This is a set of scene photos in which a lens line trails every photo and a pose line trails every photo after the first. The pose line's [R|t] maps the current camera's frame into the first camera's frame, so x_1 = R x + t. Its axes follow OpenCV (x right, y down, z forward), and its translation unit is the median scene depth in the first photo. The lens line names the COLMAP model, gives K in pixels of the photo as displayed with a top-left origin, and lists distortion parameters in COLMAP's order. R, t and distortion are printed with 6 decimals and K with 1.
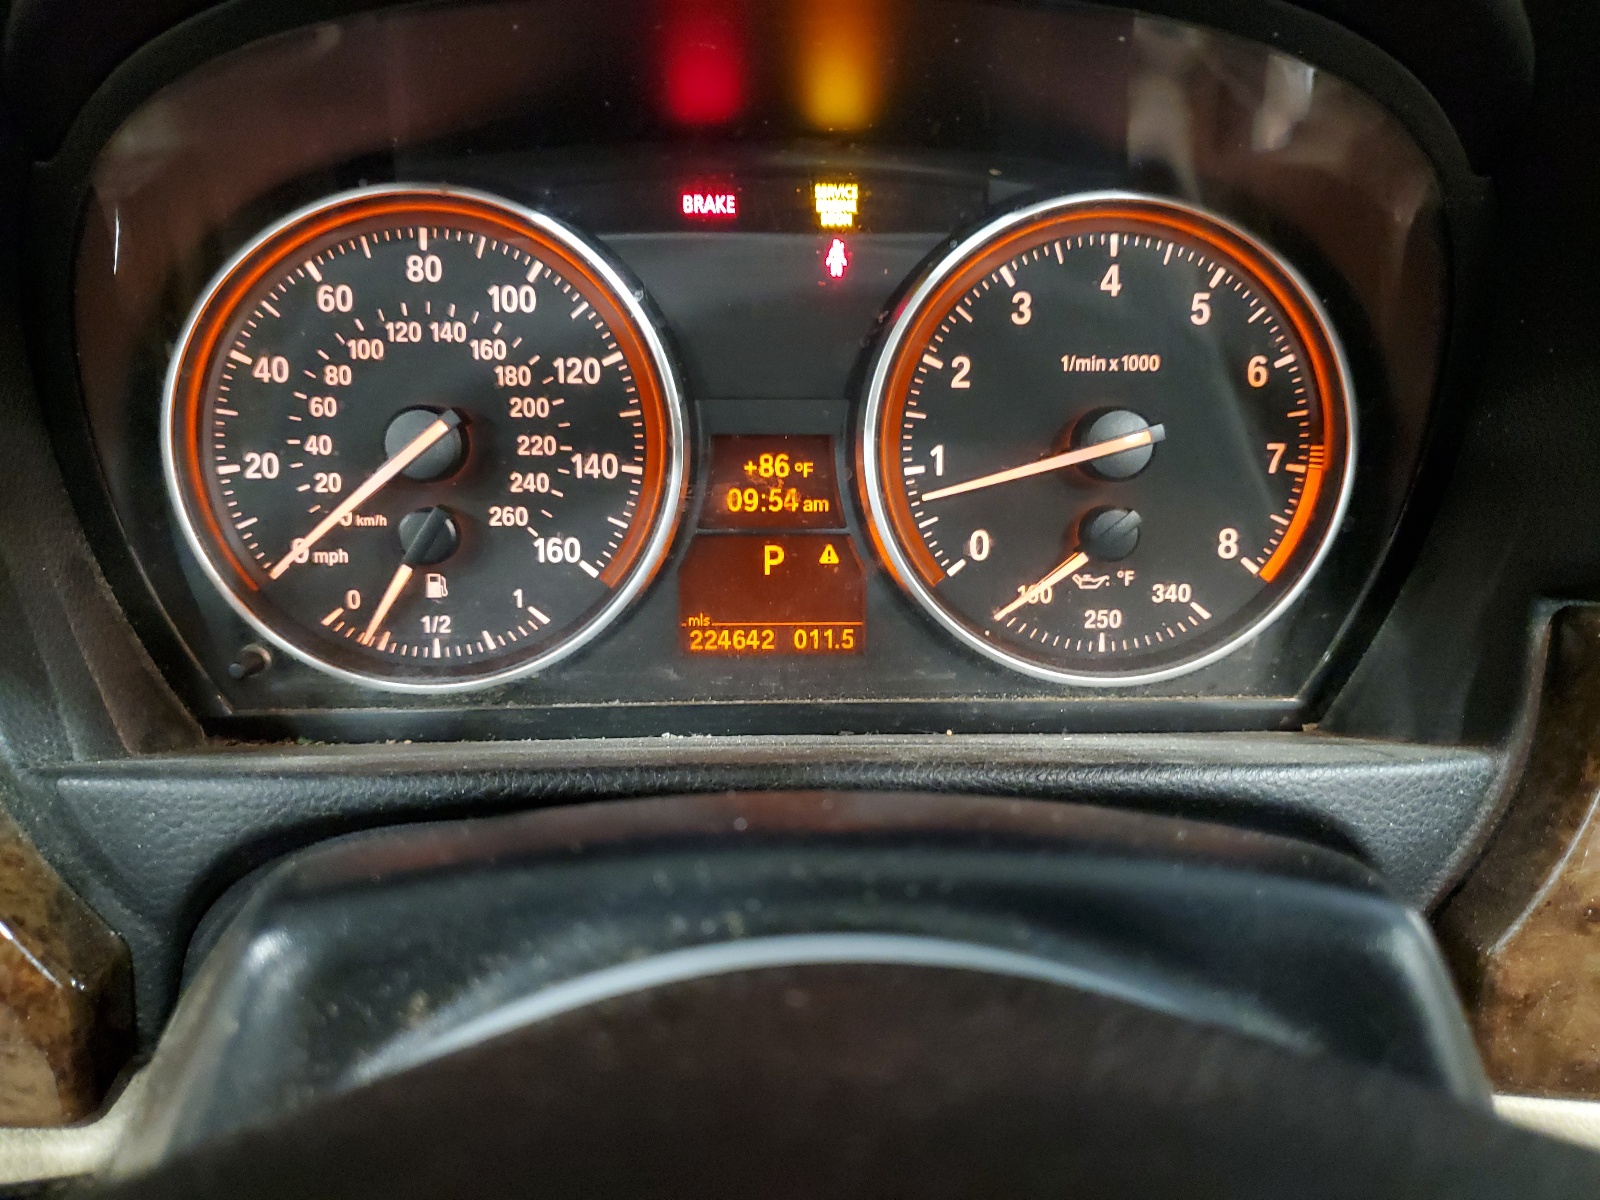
lens RADIAL K [[1216.7, 0, 801.9], [0, 1216.7, 600.9], [0, 0, 1]] dist [-0.004928, -0.002067]
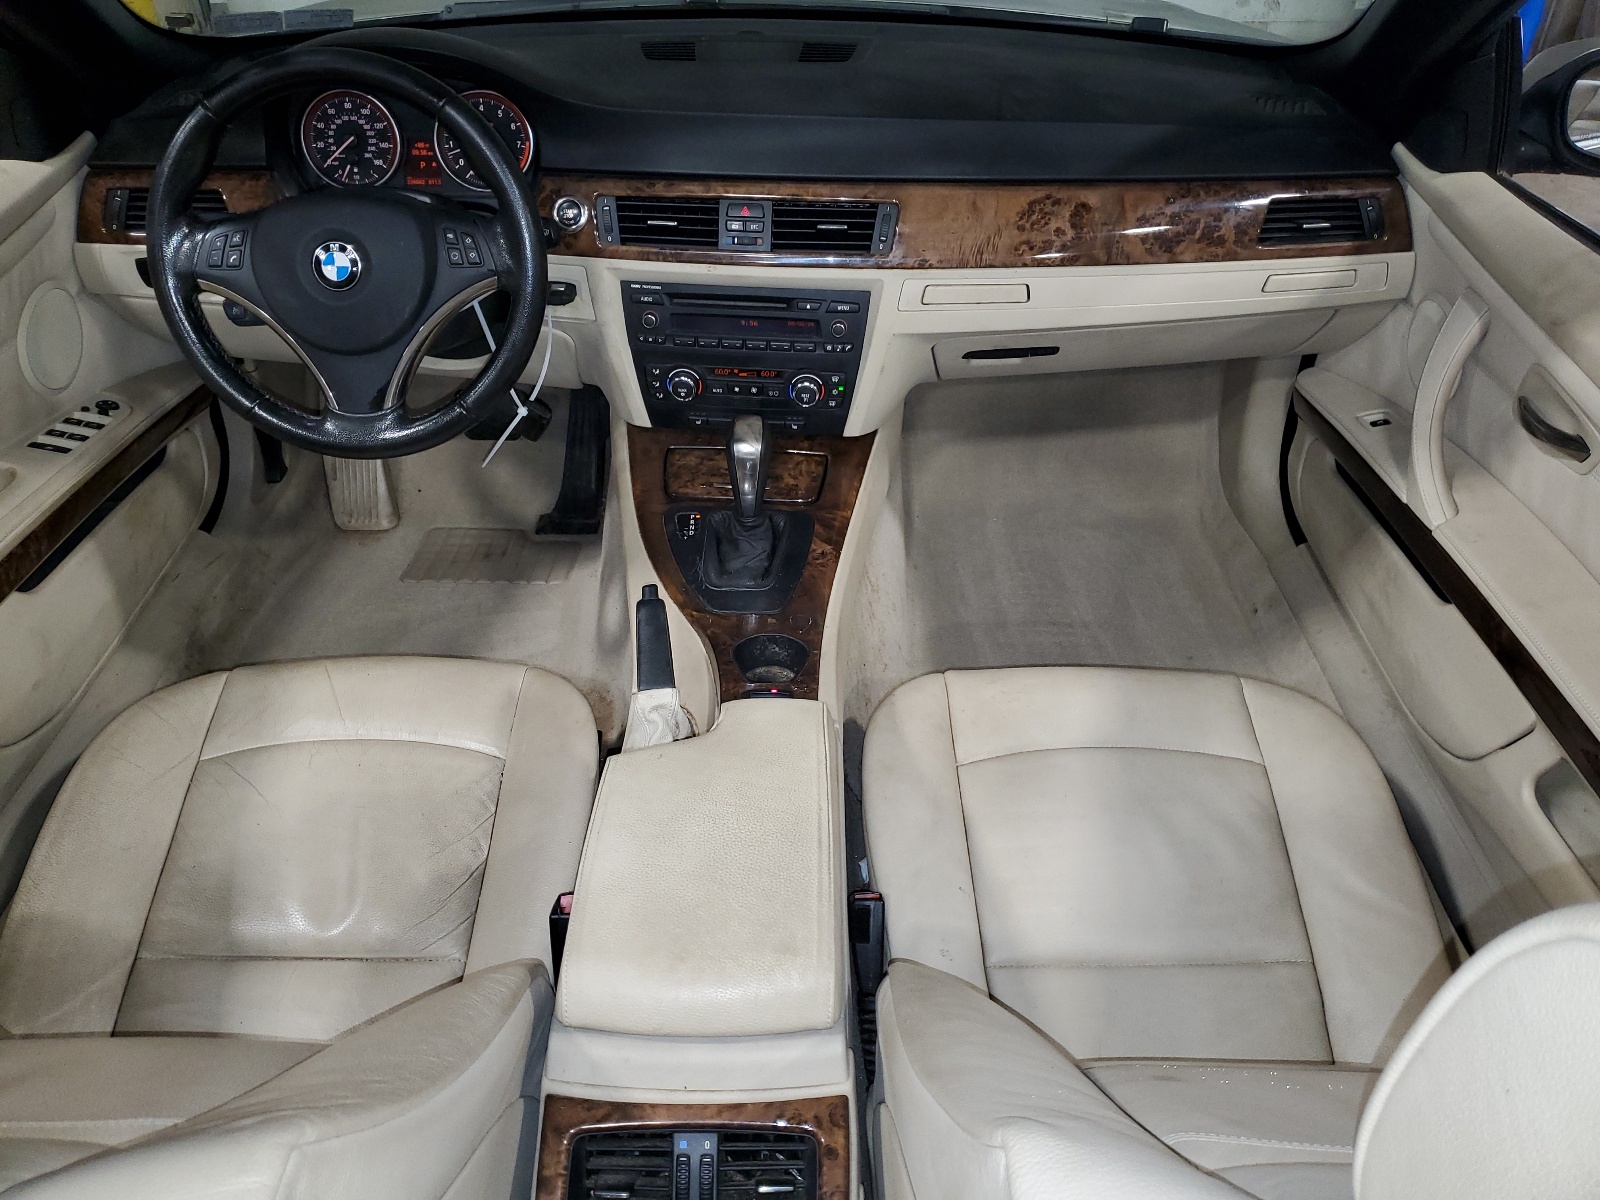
lens RADIAL K [[1216.7, 0, 797.3], [0, 1216.7, 600.1], [0, 0, 1]] dist [-0.004928, -0.002067]
pose [[0.999932, 0.011288, -0.002966, 1.655566], [-0.010122, 0.965239, 0.261173, 0.397402], [0.005811, -0.261125, 0.965287, -4.572082]]
